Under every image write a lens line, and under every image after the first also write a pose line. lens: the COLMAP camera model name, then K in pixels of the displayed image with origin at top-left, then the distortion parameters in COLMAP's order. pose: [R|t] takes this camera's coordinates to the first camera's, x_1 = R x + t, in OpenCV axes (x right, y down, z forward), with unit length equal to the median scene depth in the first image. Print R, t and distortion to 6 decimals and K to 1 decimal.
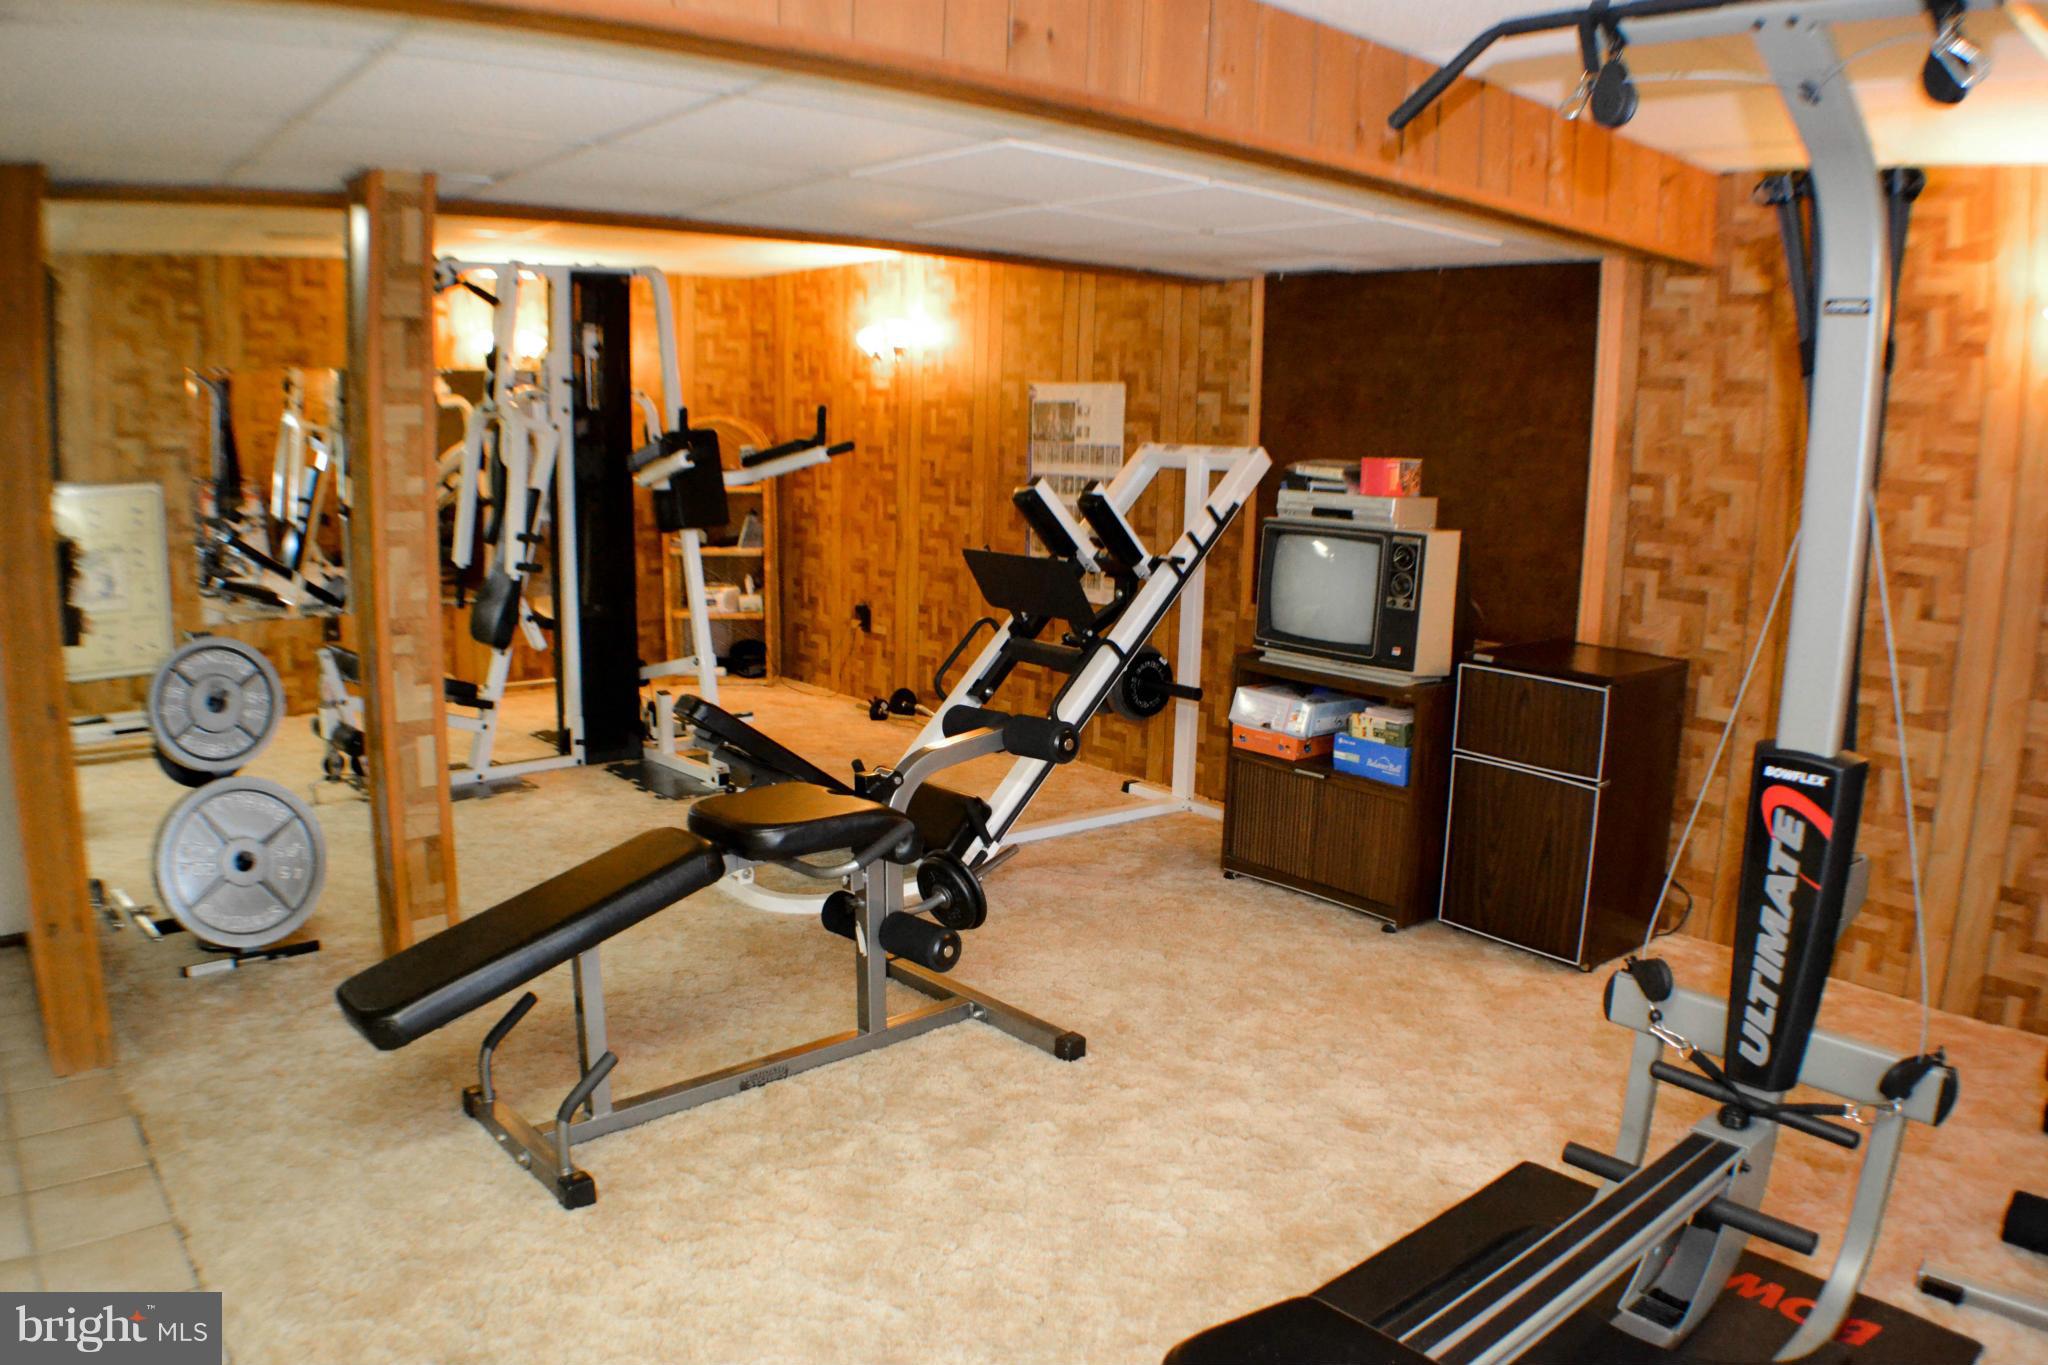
lens RADIAL K [[1405.3, 0, 1024.0], [0, 1405.3, 682.5], [0, 0, 1]] dist [-0.167447, 0.001080]
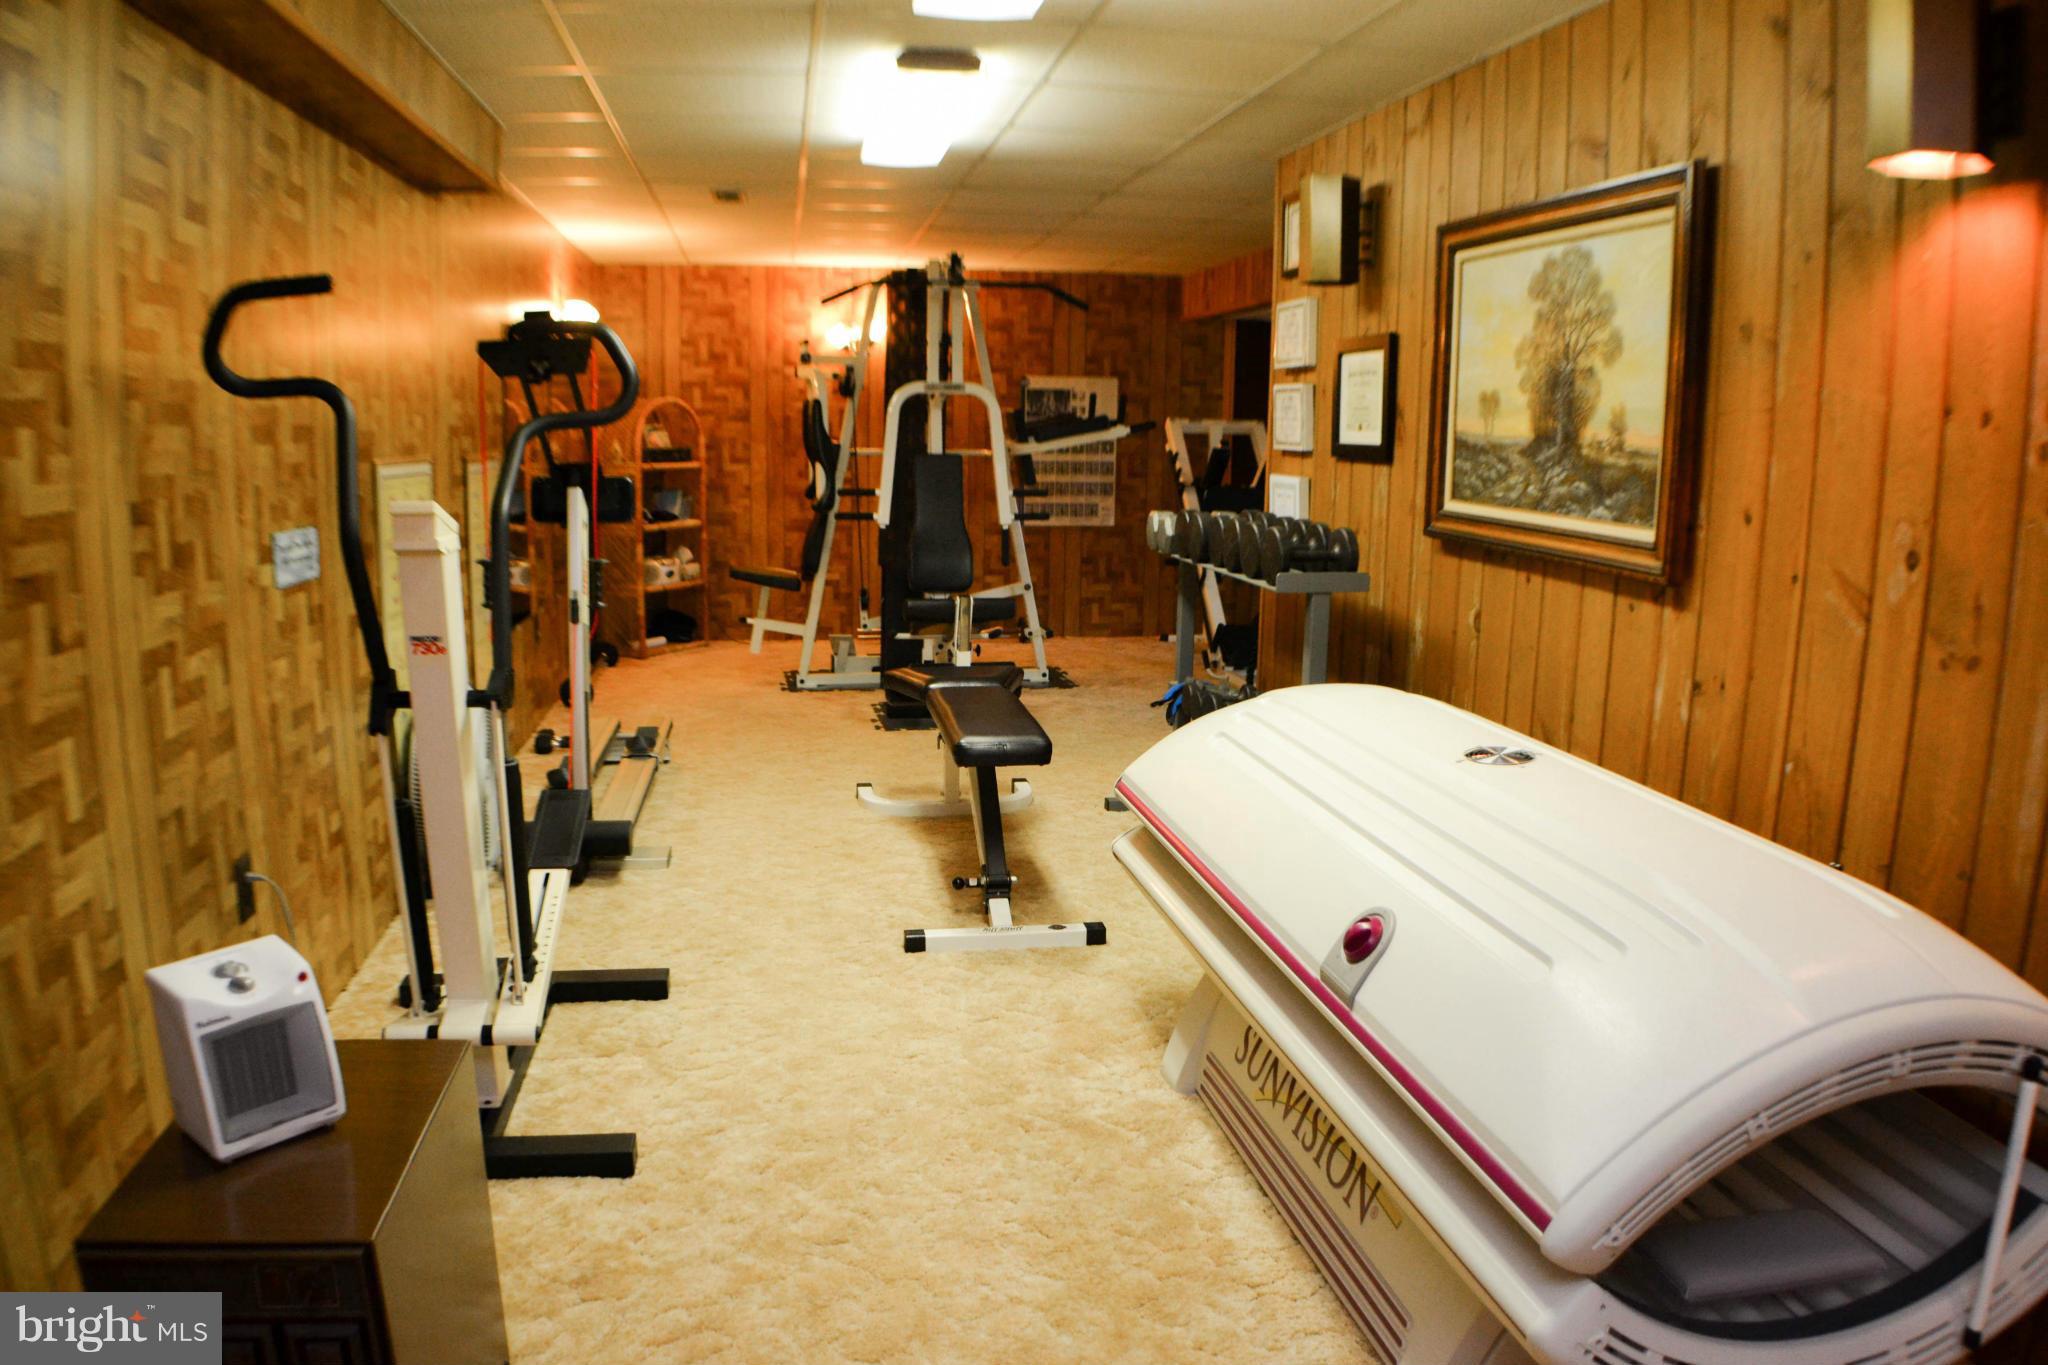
lens RADIAL K [[1405.3, 0, 1024.0], [0, 1405.3, 682.5], [0, 0, 1]] dist [-0.167447, 0.001080]
pose [[0.544439, -0.174692, 0.820408, -1.218275], [0.146317, 0.982856, 0.112183, -0.071323], [-0.825940, 0.058963, 0.560666, 0.243590]]
